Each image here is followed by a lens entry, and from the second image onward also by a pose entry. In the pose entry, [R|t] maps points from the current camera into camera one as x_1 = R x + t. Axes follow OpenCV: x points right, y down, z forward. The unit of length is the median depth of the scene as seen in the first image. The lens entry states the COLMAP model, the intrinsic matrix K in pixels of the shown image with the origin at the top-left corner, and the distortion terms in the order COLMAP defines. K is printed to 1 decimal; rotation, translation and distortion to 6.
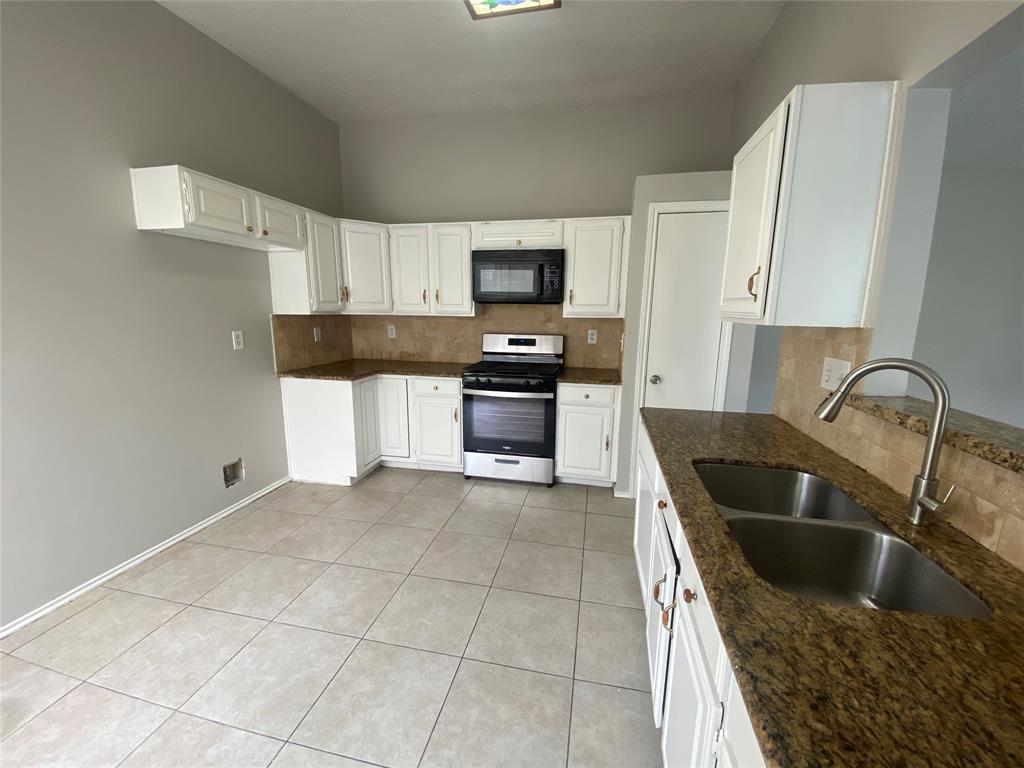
lens RADIAL K [[416.8, 0, 513.8], [0, 416.8, 386.8], [0, 0, 1]] dist [0.038563, -0.028295]
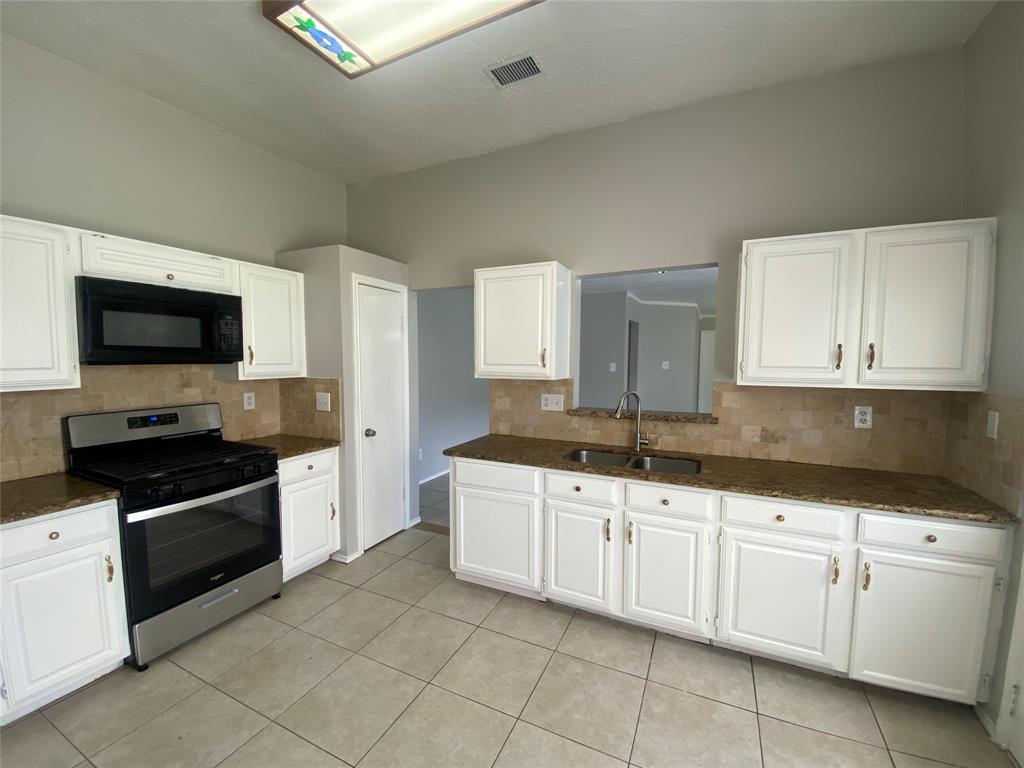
lens RADIAL K [[418.6, 0, 511.2], [0, 418.6, 385.7], [0, 0, 1]] dist [0.035744, -0.025344]
pose [[0.230729, -0.073233, 0.970258, -0.572505], [0.176021, 0.983853, 0.032401, -0.098812], [-0.956964, 0.163310, 0.239894, 0.347058]]
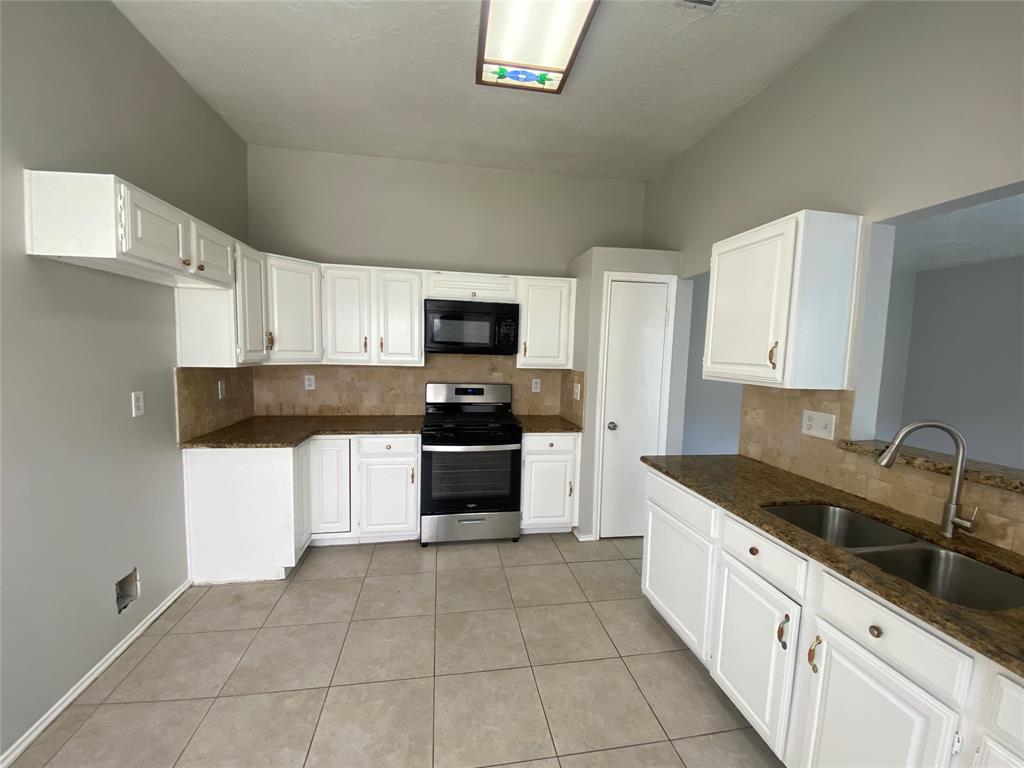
lens RADIAL K [[416.8, 0, 513.8], [0, 416.8, 386.8], [0, 0, 1]] dist [0.038563, -0.028295]
pose [[0.928429, -0.018788, 0.371034, -0.286919], [0.051394, 0.995613, -0.078190, -0.044254], [-0.367937, 0.091663, 0.925322, 0.067023]]
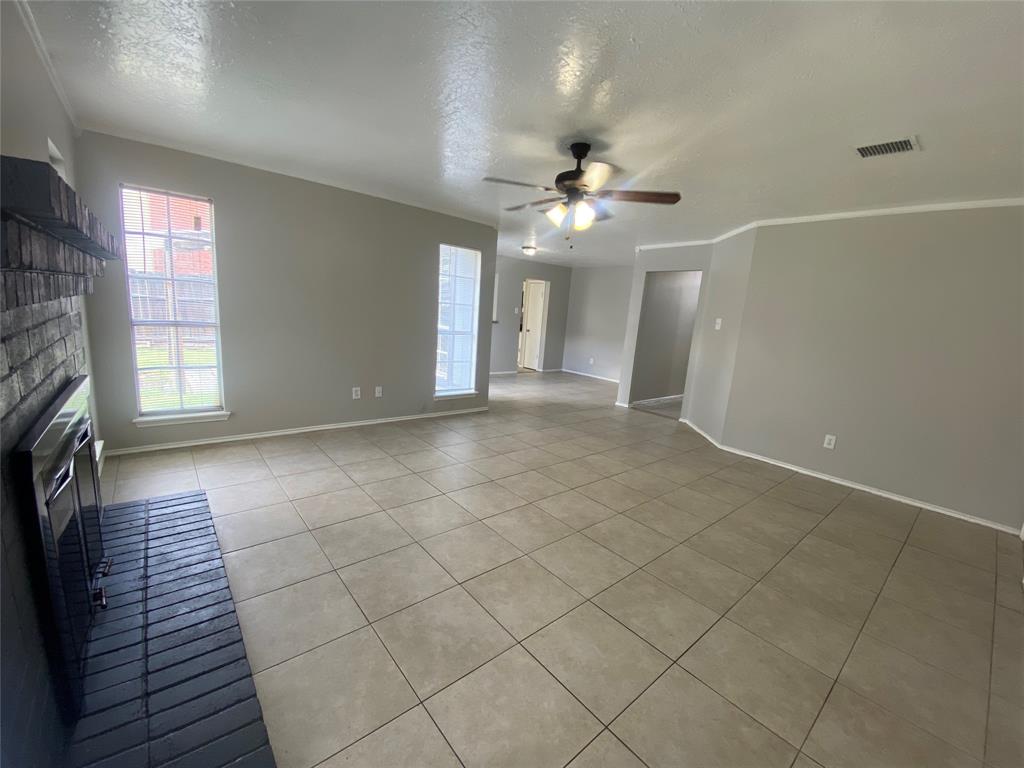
lens RADIAL K [[416.8, 0, 513.8], [0, 416.8, 386.8], [0, 0, 1]] dist [0.038563, -0.028295]
pose [[0.791248, 0.158789, -0.590519, 2.175095], [-0.179683, 0.983440, 0.023683, 0.351232], [0.584500, 0.087366, 0.806676, -1.657961]]
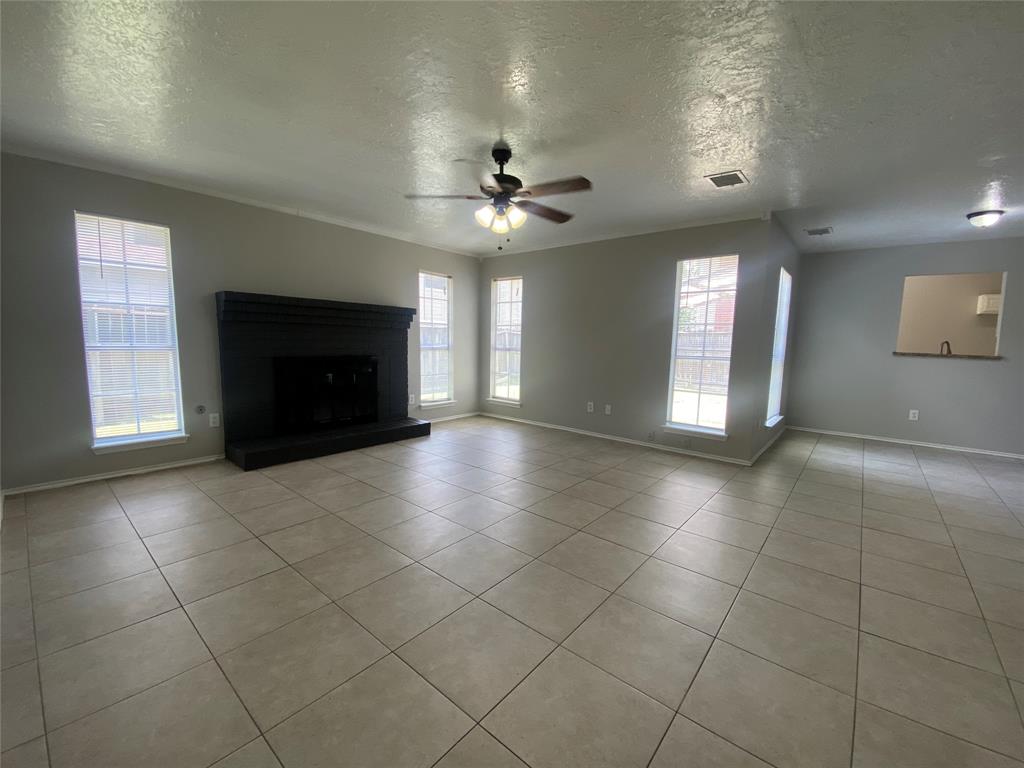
lens RADIAL K [[416.8, 0, 513.8], [0, 416.8, 386.8], [0, 0, 1]] dist [0.038563, -0.028295]
pose [[-0.474917, 0.080393, -0.876351, 2.520568], [-0.191436, 0.962534, 0.192042, 0.159842], [0.858957, 0.258969, -0.441734, -0.347819]]
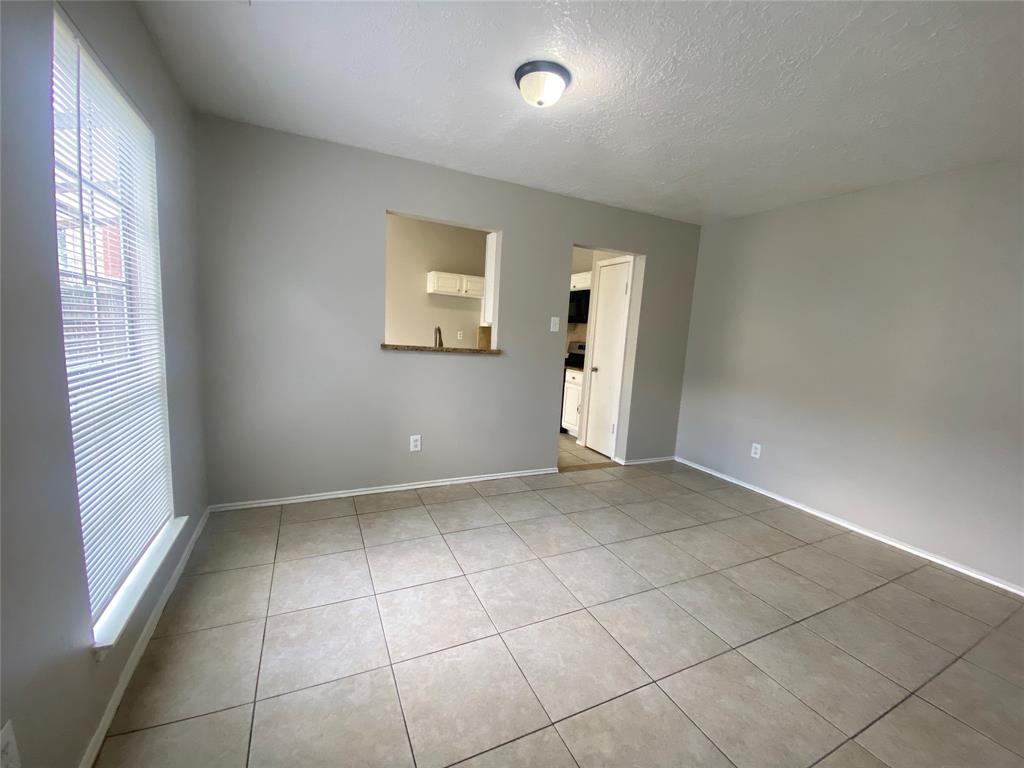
lens RADIAL K [[416.8, 0, 513.8], [0, 416.8, 386.8], [0, 0, 1]] dist [0.038563, -0.028295]
pose [[0.614636, 0.129053, -0.778183, 1.283785], [-0.195505, 0.980668, 0.008217, 0.087525], [0.764200, 0.147088, 0.627984, -0.191288]]
